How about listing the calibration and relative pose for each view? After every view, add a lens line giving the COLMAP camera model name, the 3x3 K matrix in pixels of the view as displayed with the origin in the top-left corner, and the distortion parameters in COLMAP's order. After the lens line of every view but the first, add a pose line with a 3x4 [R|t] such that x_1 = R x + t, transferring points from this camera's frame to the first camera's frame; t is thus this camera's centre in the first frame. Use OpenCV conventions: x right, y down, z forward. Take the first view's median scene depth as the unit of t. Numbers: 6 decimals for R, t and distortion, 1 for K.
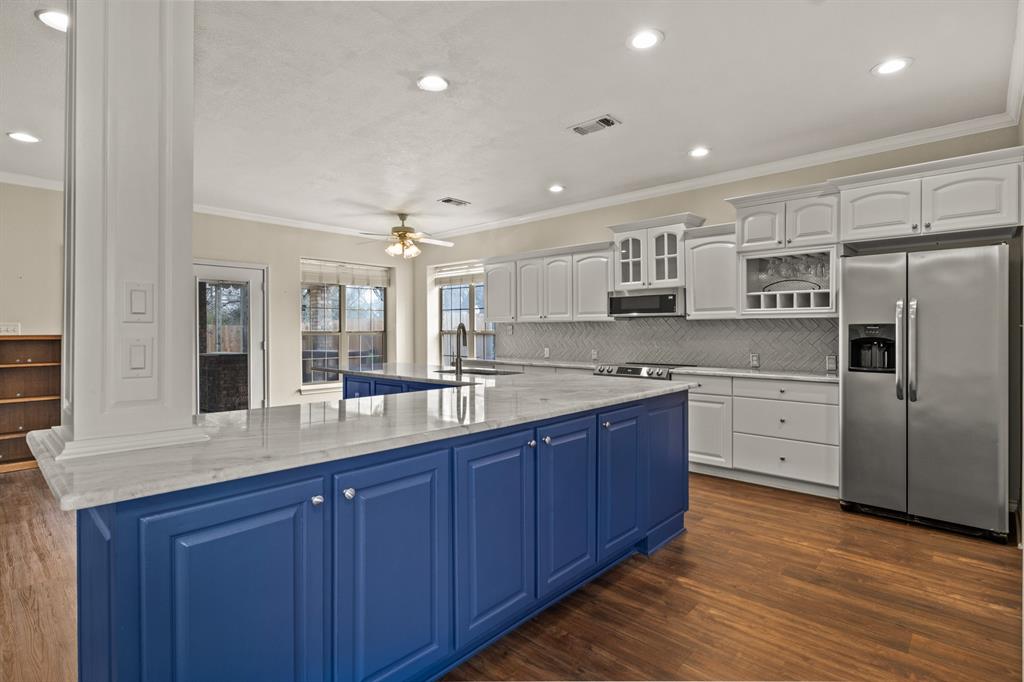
lens RADIAL K [[507.1, 0, 509.0], [0, 507.1, 331.0], [0, 0, 1]] dist [-0.001967, 0.001035]
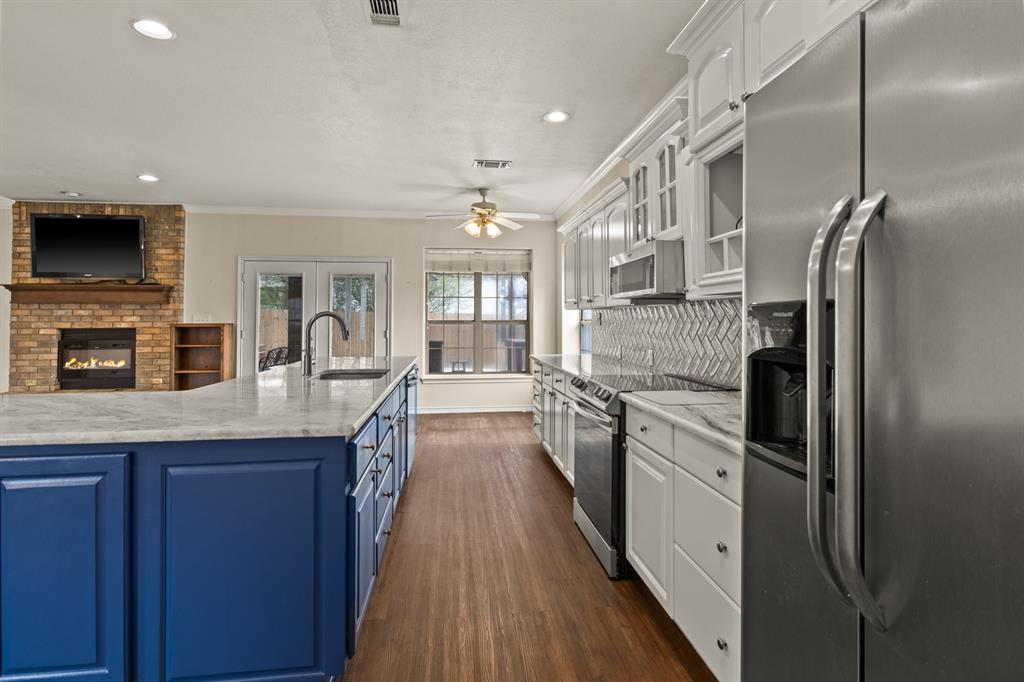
lens RADIAL K [[507.1, 0, 510.7], [0, 507.1, 306.7], [0, 0, 1]] dist [-0.001967, 0.001035]
pose [[0.766641, -0.016217, -0.641872, 0.504811], [0.000350, 0.999691, -0.024840, -0.002586], [0.642076, 0.018819, 0.766410, 0.448458]]
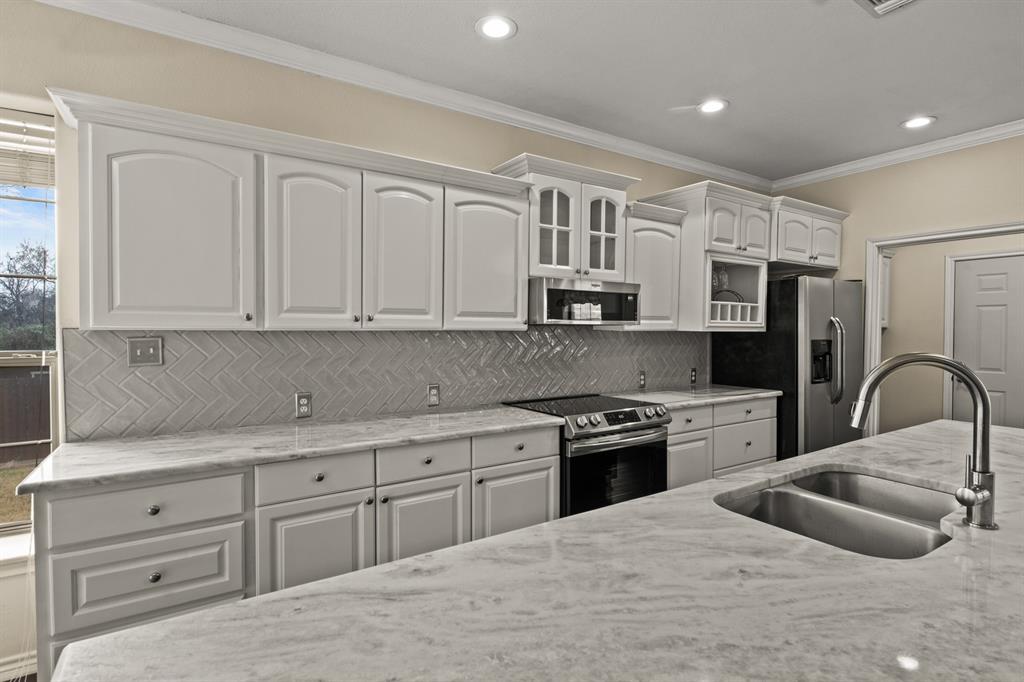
lens RADIAL K [[507.1, 0, 512.9], [0, 507.1, 338.1], [0, 0, 1]] dist [-0.001967, 0.001035]
pose [[0.238046, -0.017753, 0.971092, -0.344858], [-0.005342, 0.999794, 0.019588, -0.023372], [-0.971239, -0.009851, 0.237902, 0.914848]]
